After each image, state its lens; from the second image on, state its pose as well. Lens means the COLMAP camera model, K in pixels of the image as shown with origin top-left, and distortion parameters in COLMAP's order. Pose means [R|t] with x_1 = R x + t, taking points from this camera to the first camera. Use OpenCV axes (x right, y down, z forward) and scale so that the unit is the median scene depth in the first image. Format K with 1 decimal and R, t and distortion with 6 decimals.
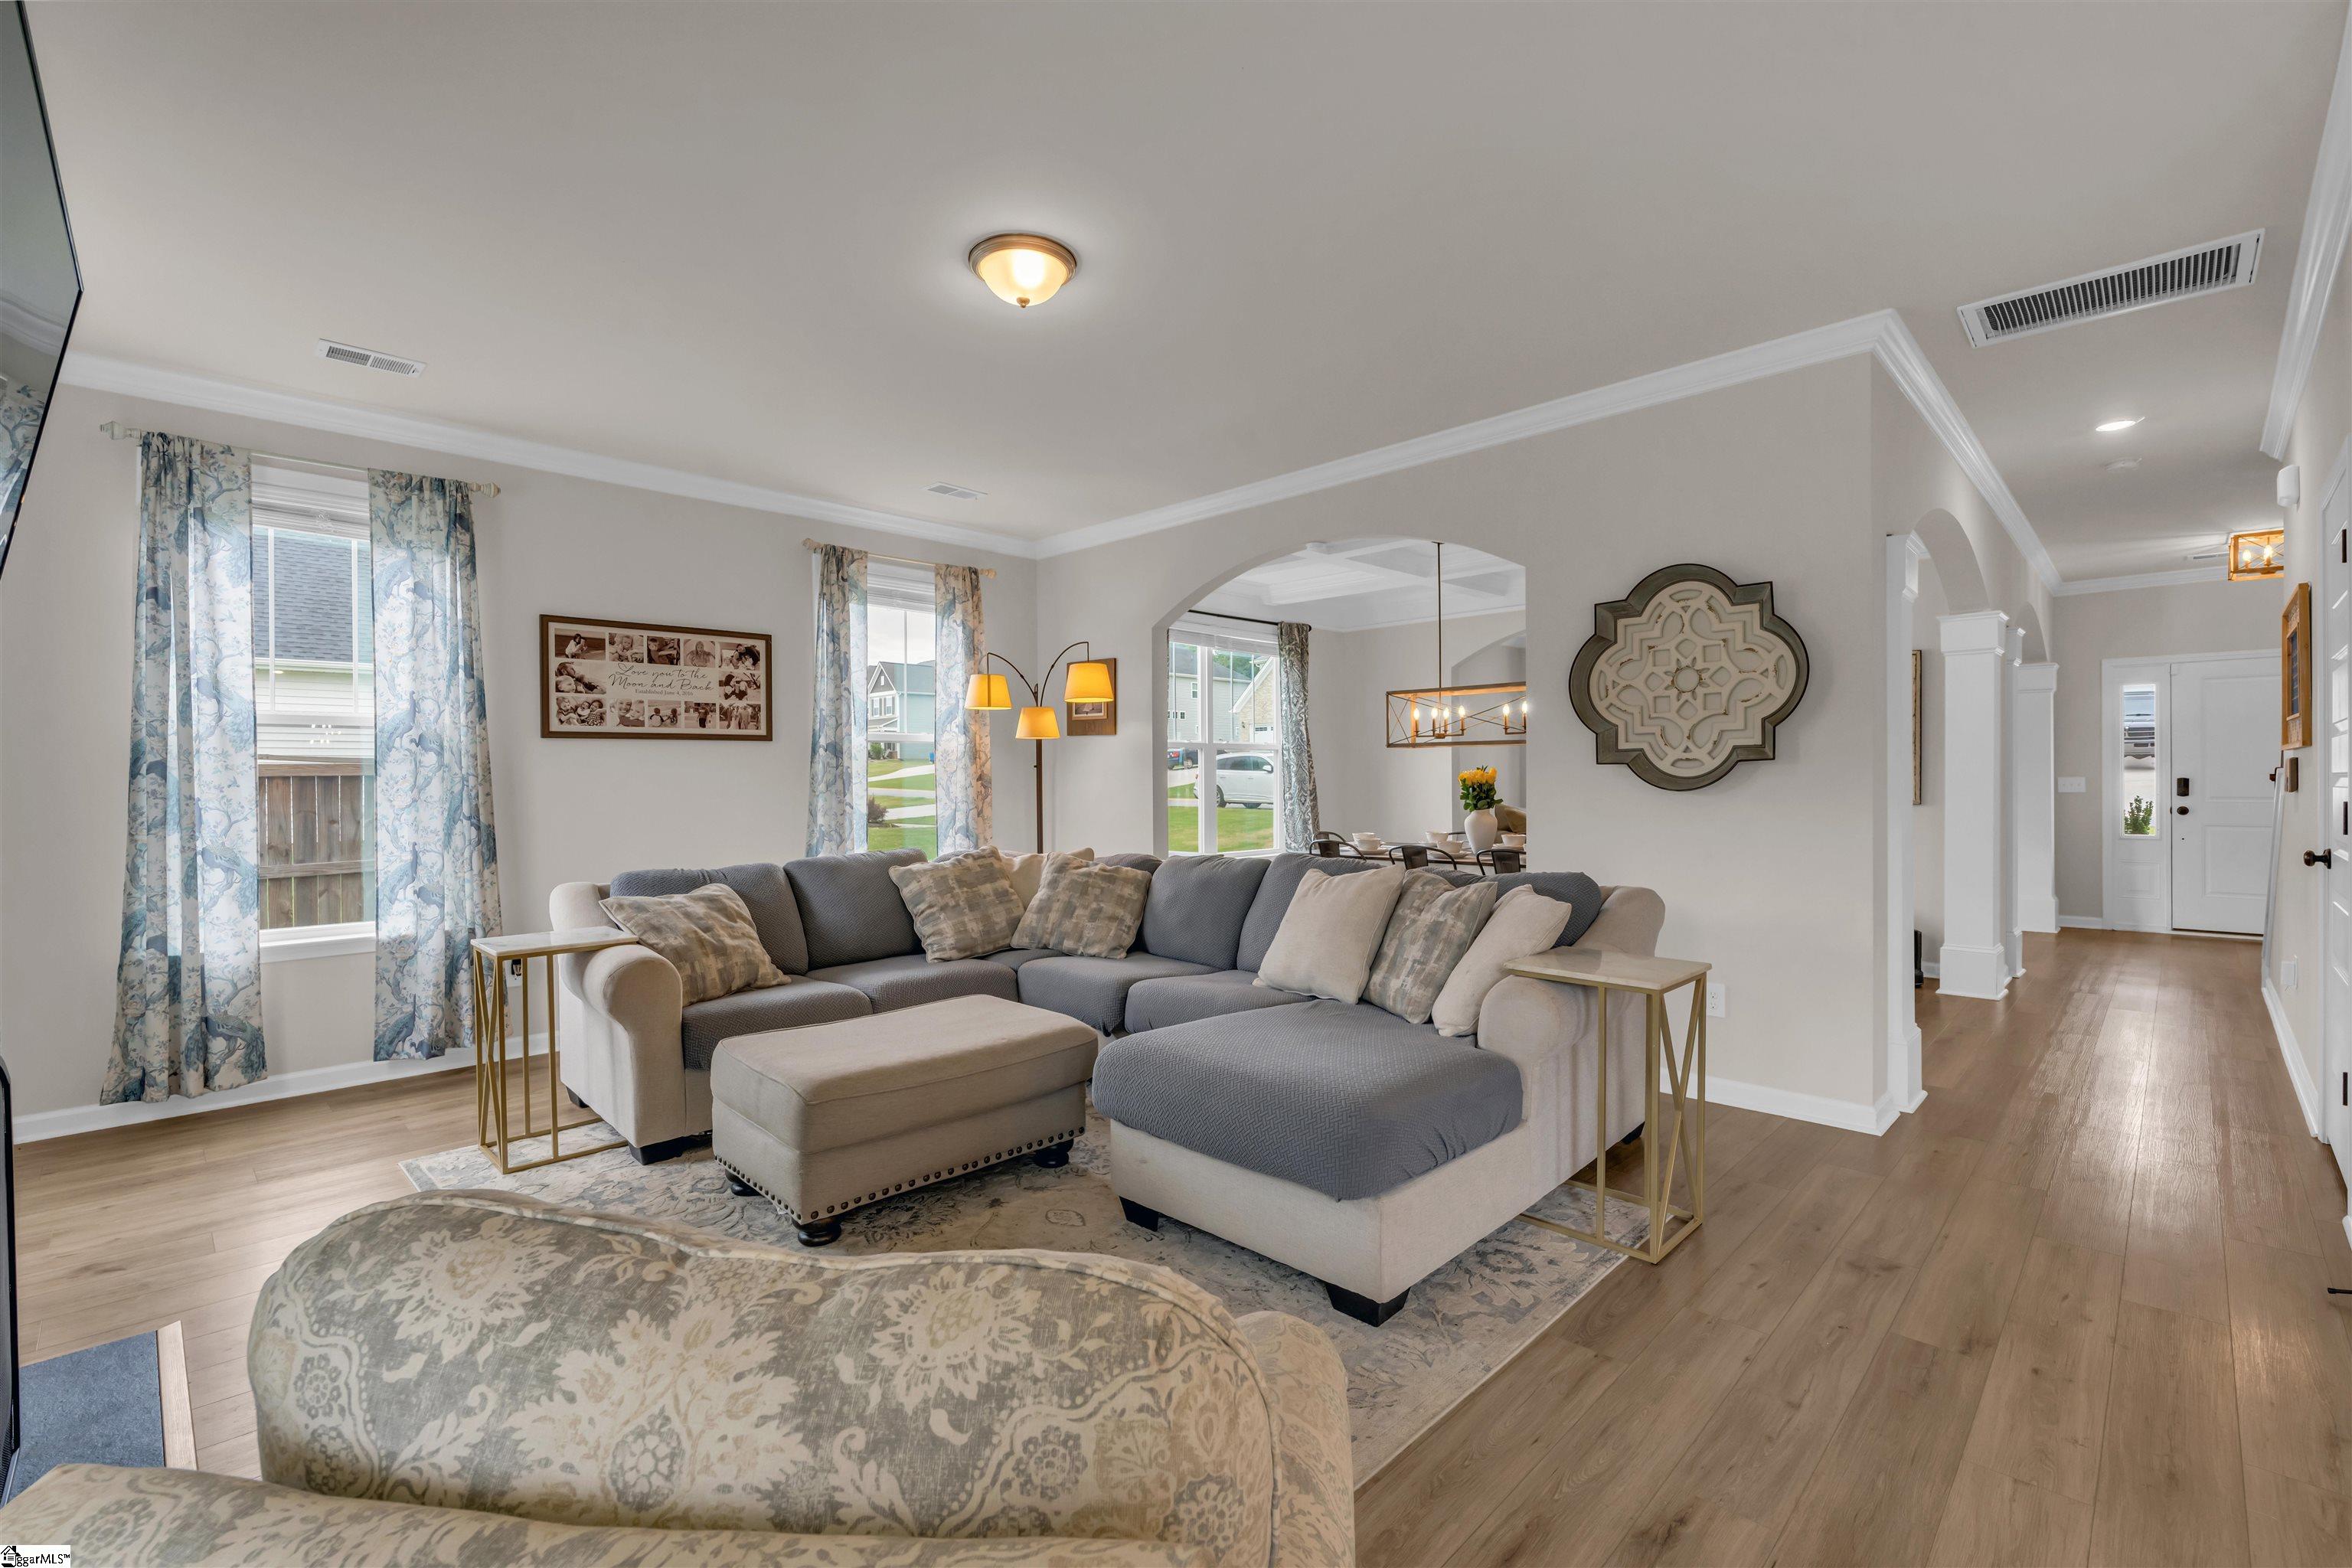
lens RADIAL K [[1032.9, 0, 1165.1], [0, 1032.9, 782.7], [0, 0, 1]] dist [0.000274, 0.000478]
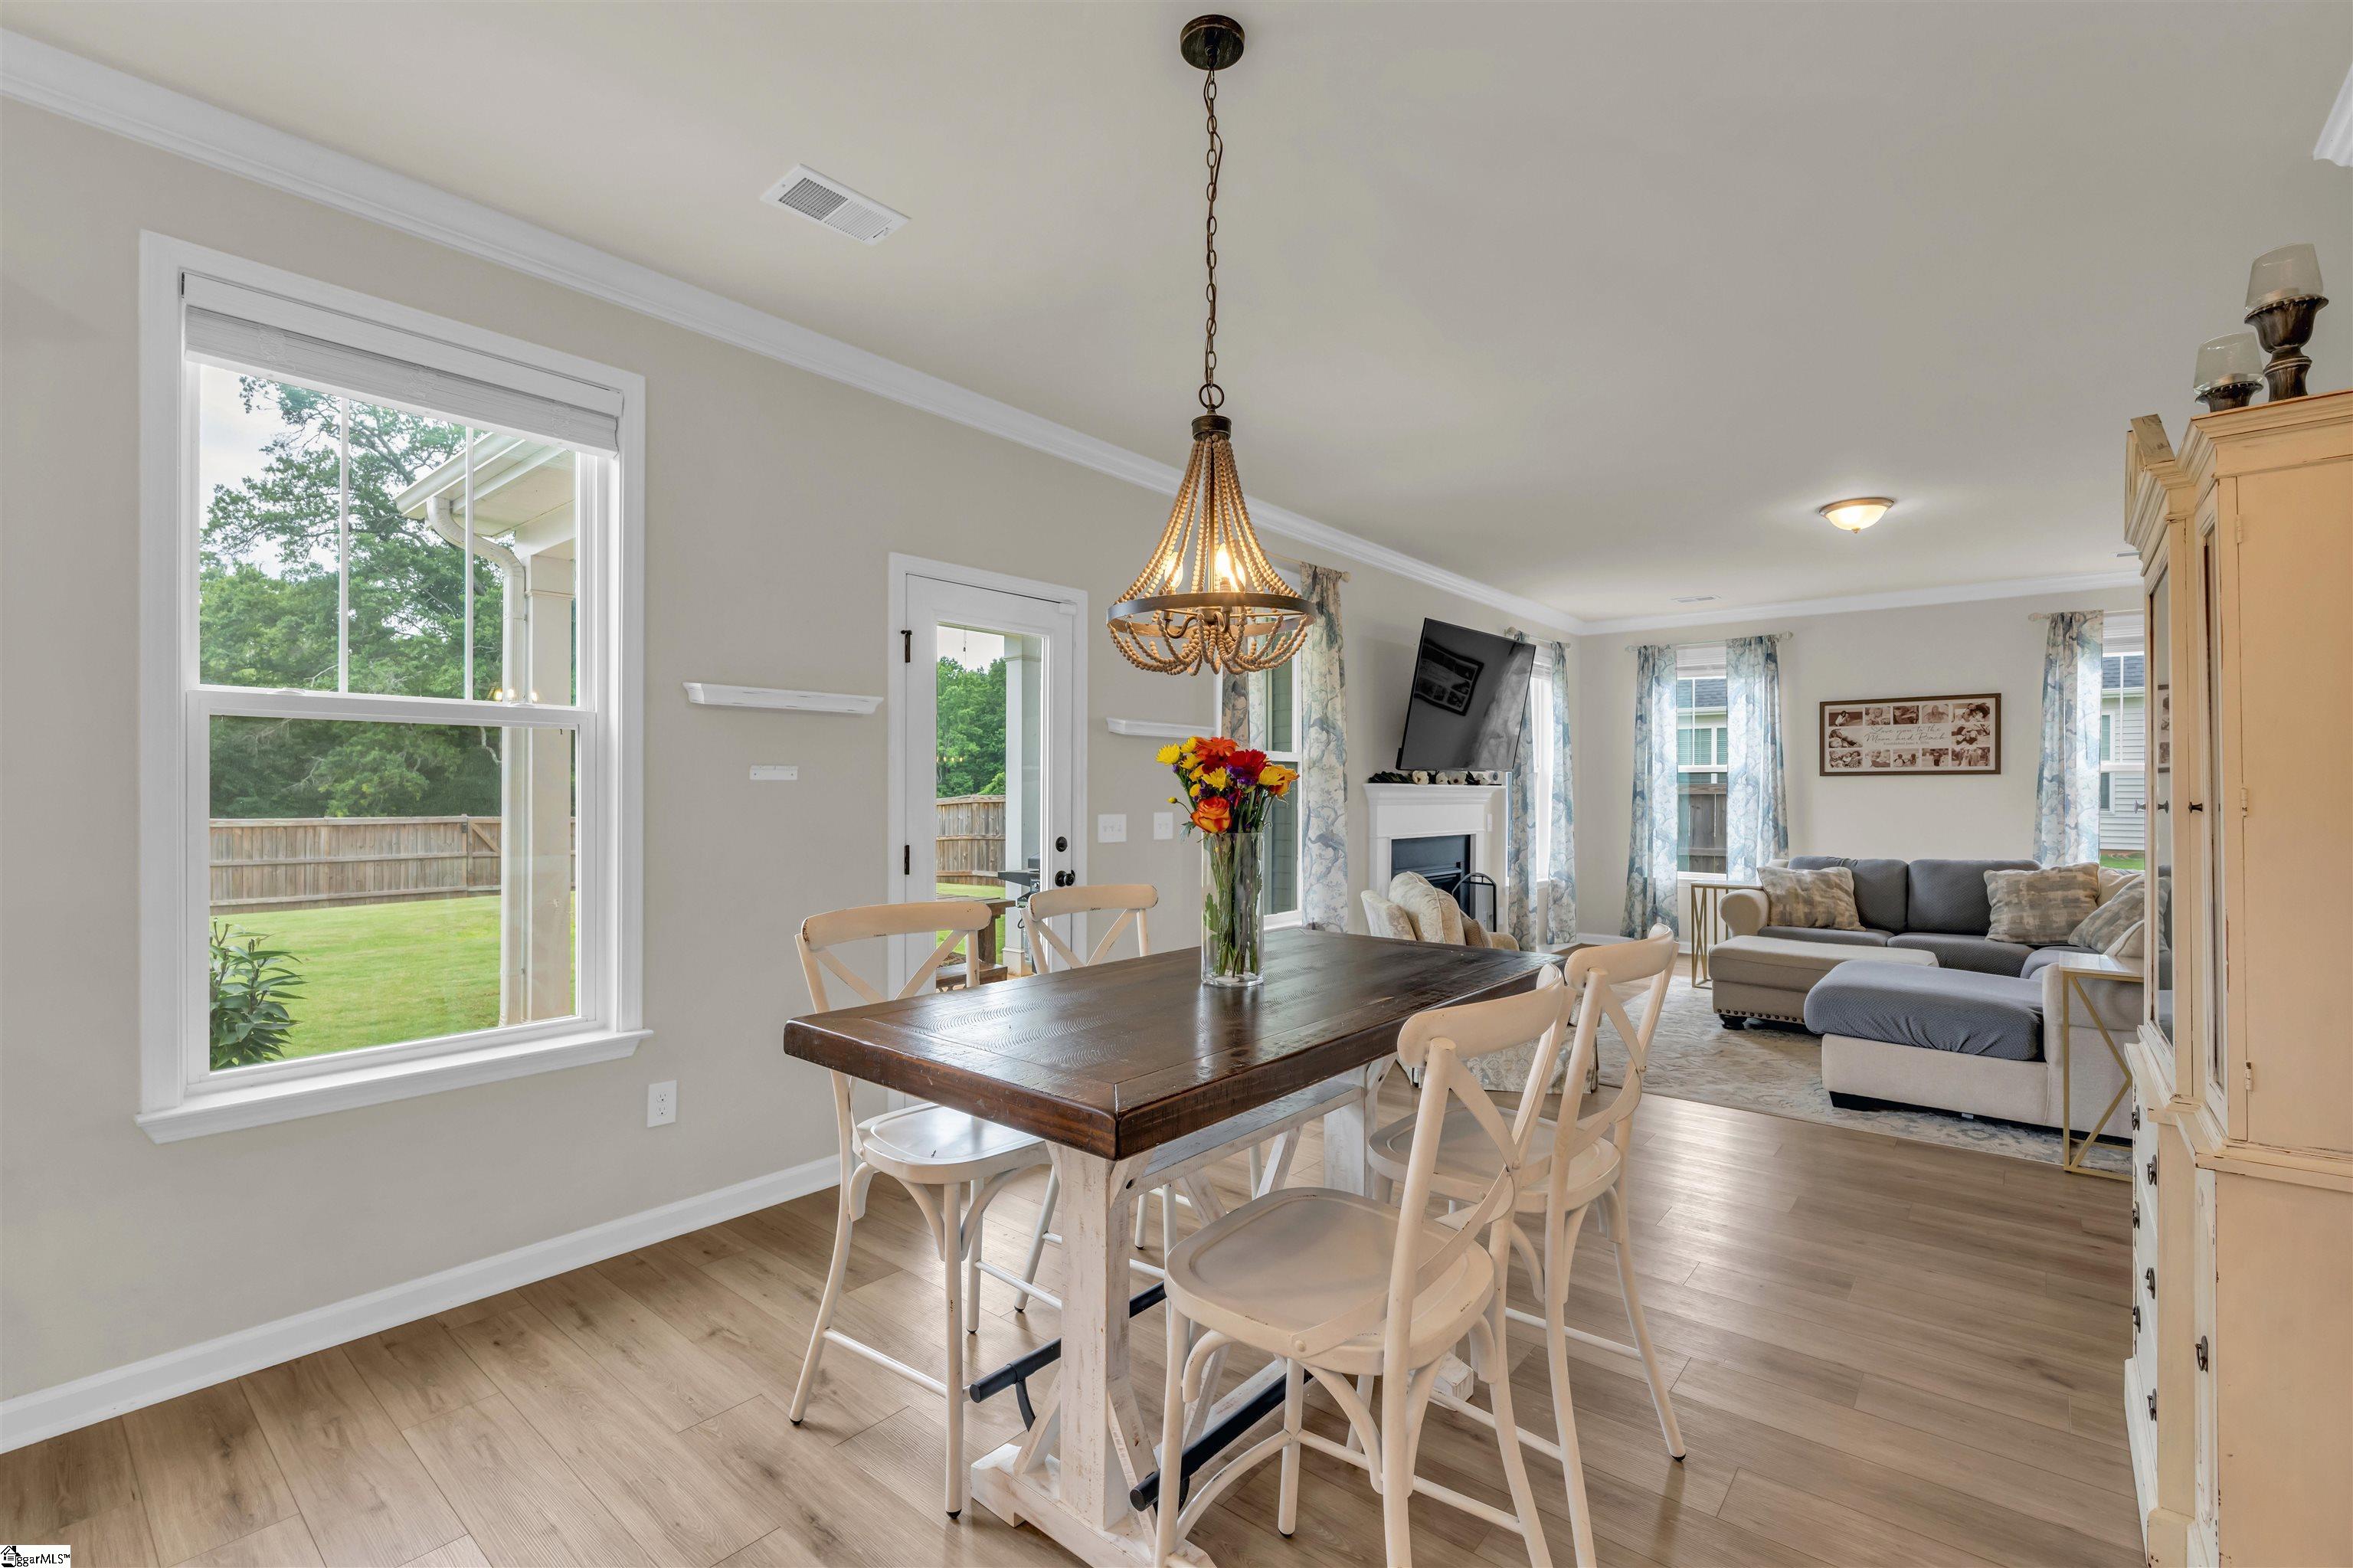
lens RADIAL K [[1033.3, 0, 1175.9], [0, 1033.3, 787.5], [0, 0, 1]] dist [0.000274, 0.000478]
pose [[0.083238, 0.004729, -0.996518, 0.957367], [-0.009364, 0.999948, 0.003963, -0.022039], [0.996486, 0.009002, 0.083278, -0.167514]]
